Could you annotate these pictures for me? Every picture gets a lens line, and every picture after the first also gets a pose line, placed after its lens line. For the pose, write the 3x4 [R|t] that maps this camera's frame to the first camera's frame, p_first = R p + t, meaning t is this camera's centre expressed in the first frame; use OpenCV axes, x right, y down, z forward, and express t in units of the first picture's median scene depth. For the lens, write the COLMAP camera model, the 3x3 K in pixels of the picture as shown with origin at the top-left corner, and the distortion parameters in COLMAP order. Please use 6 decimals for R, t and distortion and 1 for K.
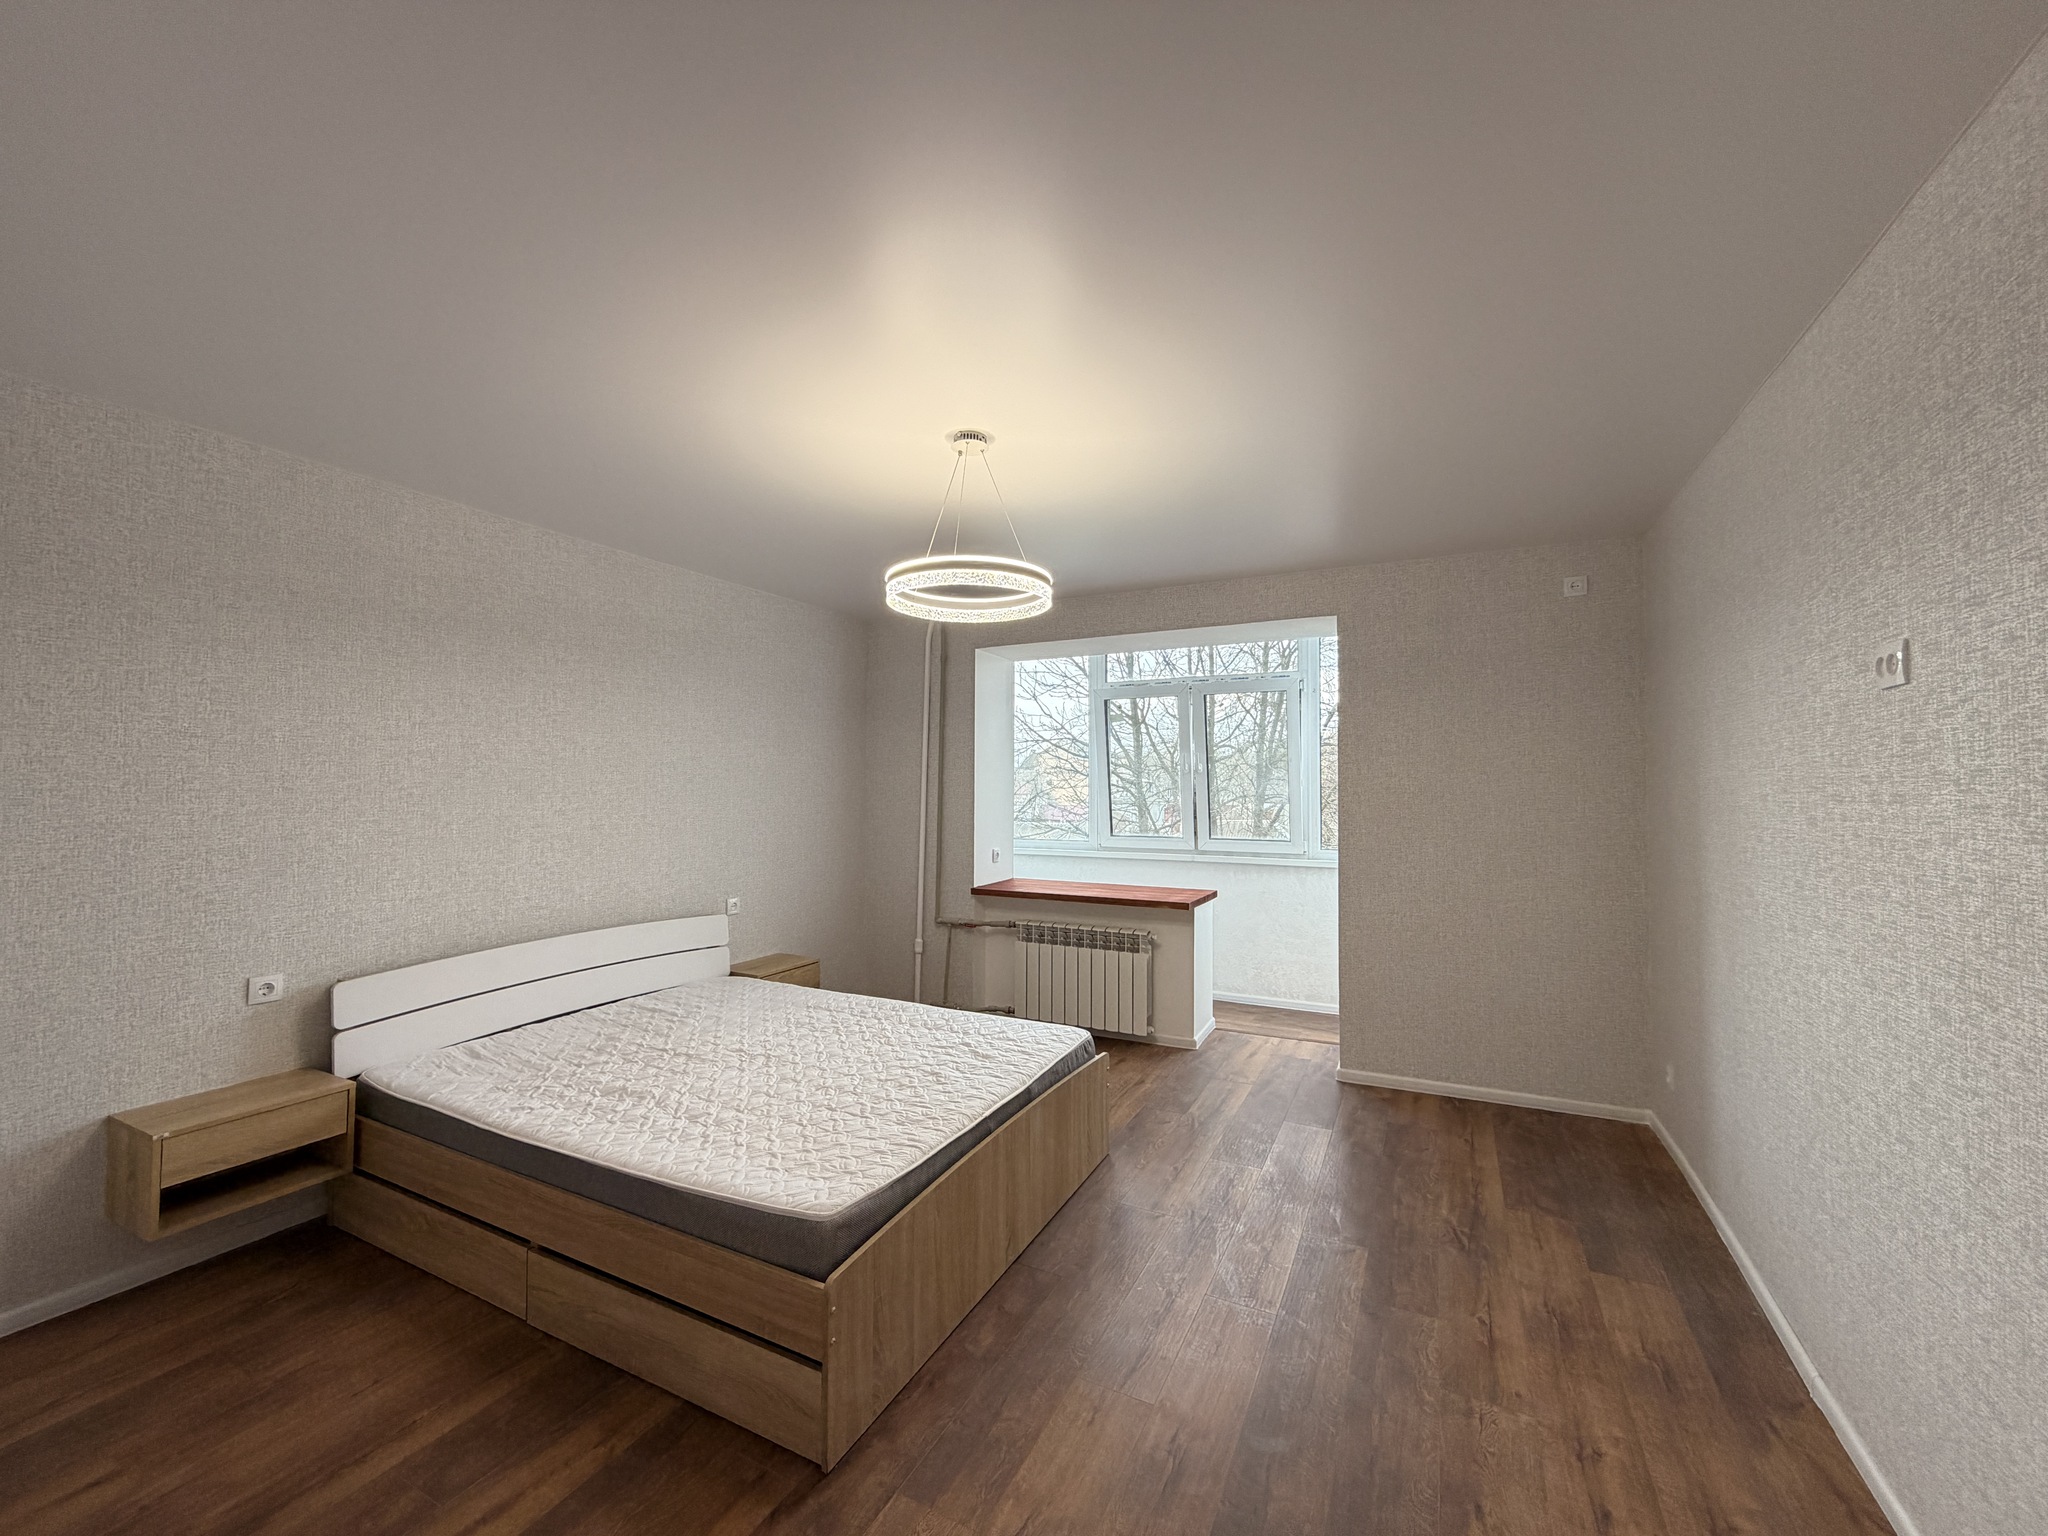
lens RADIAL K [[817.5, 0, 1024.0], [0, 817.5, 768.0], [0, 0, 1]] dist [0.001970, -0.000020]
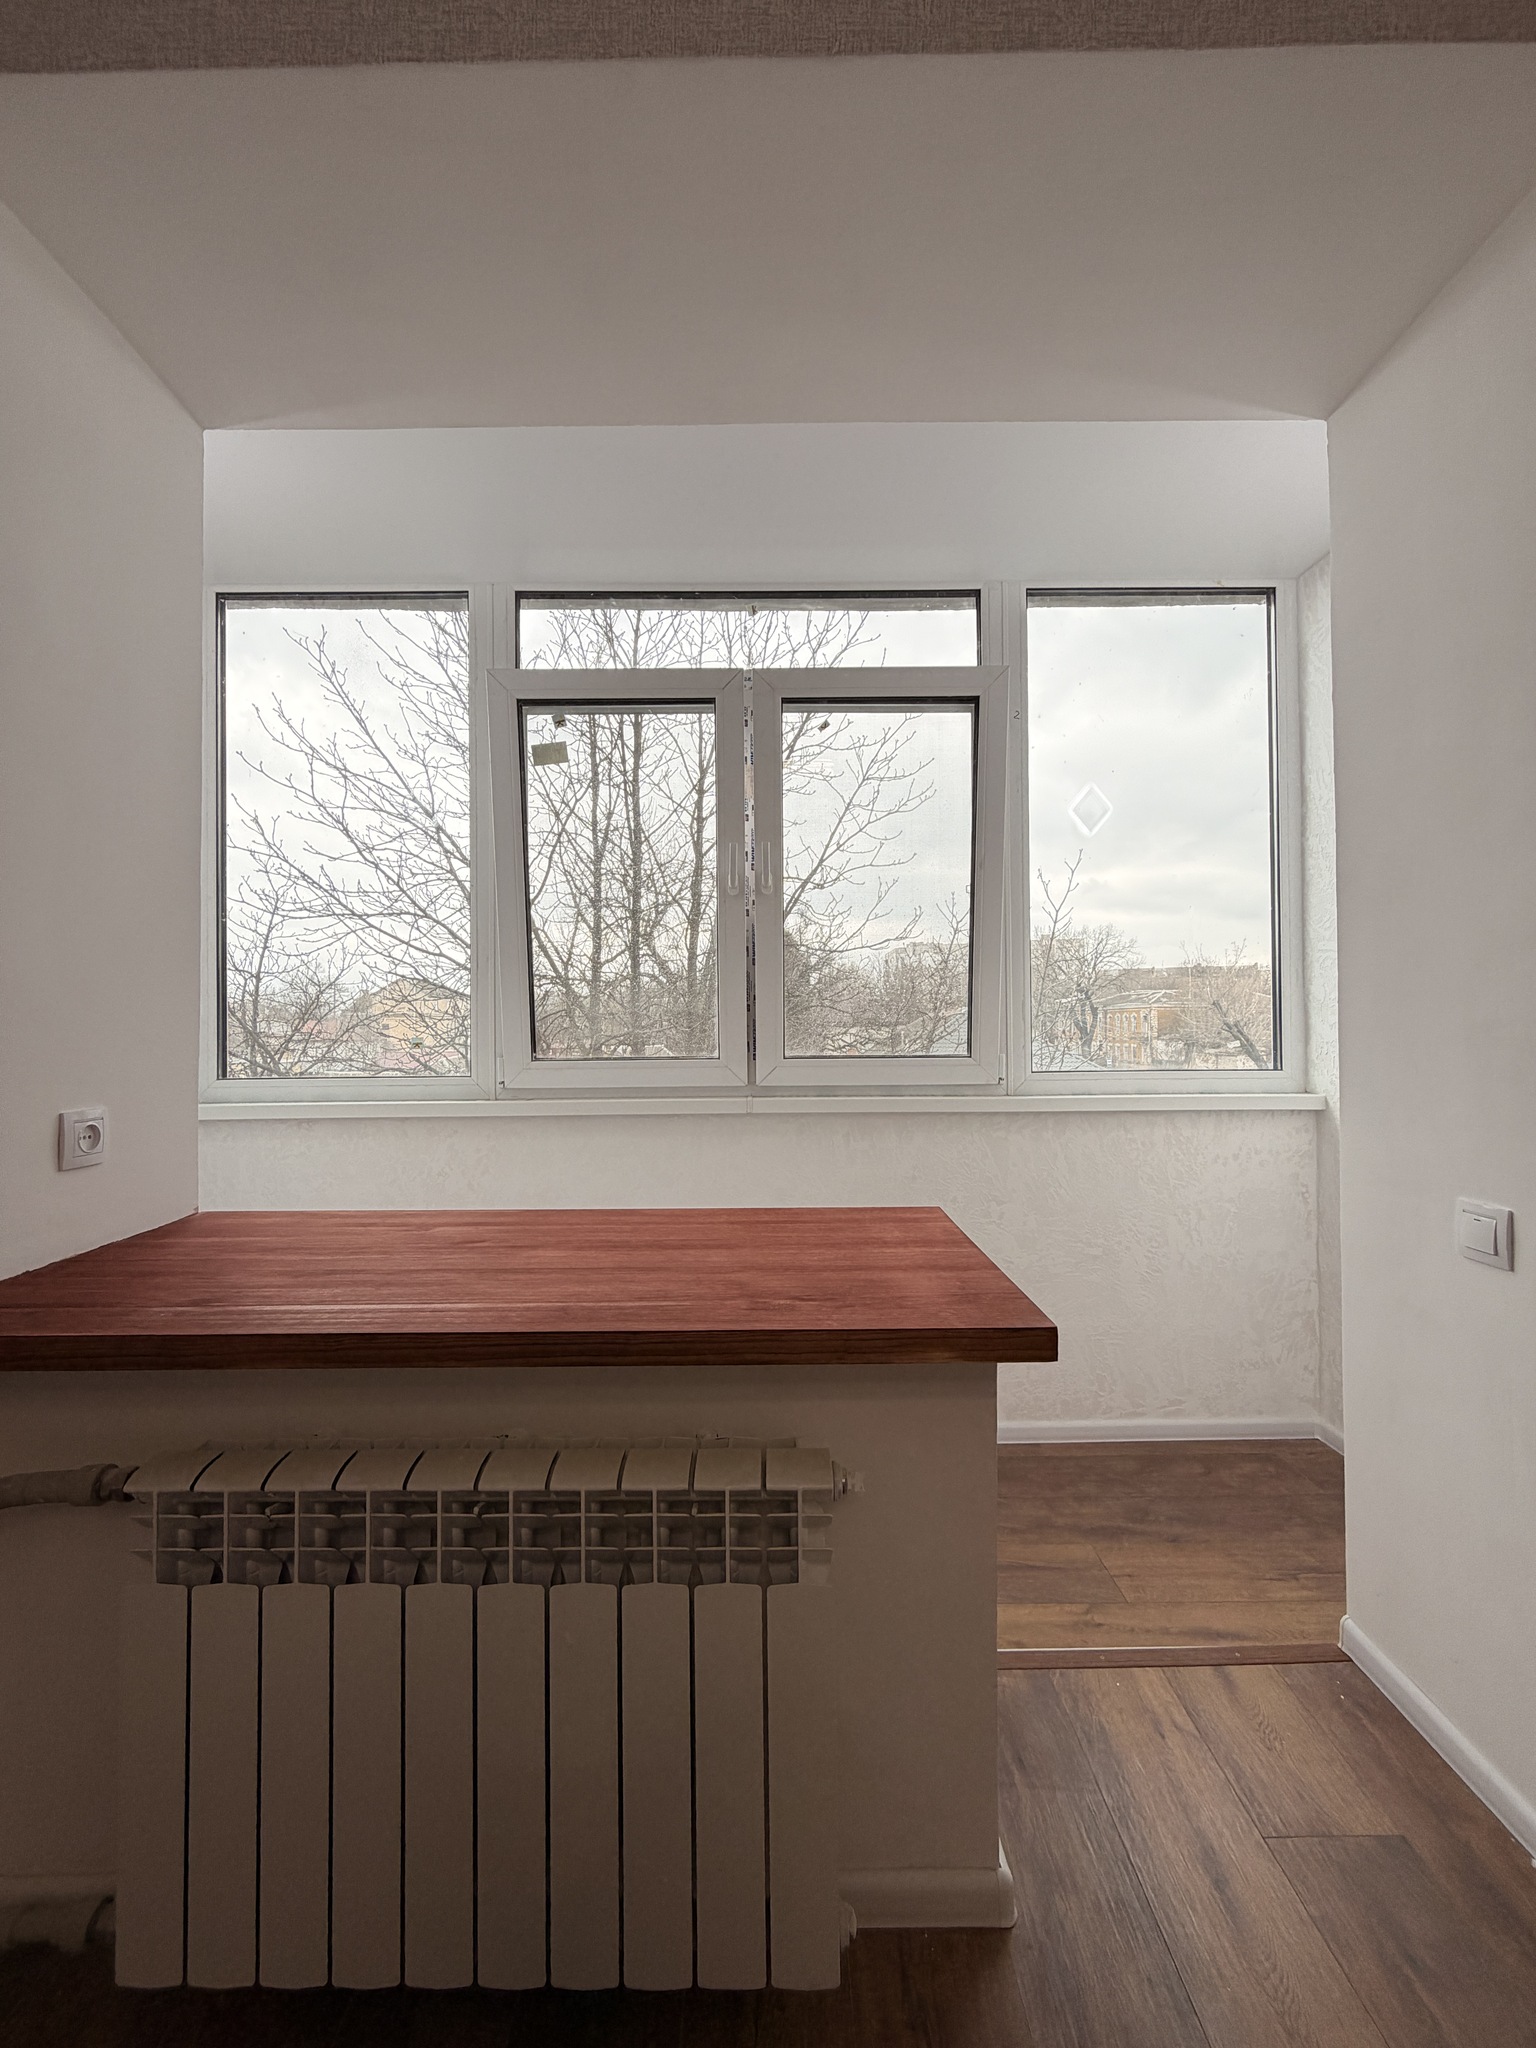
lens RADIAL K [[817.5, 0, 764.4], [0, 817.5, 1018.0], [0, 0, 1]] dist [0.001970, -0.000020]
pose [[0.893564, -0.002458, 0.448929, 0.035016], [-0.000291, 0.999982, 0.006054, 0.071383], [-0.448936, -0.005540, 0.893547, 0.707719]]
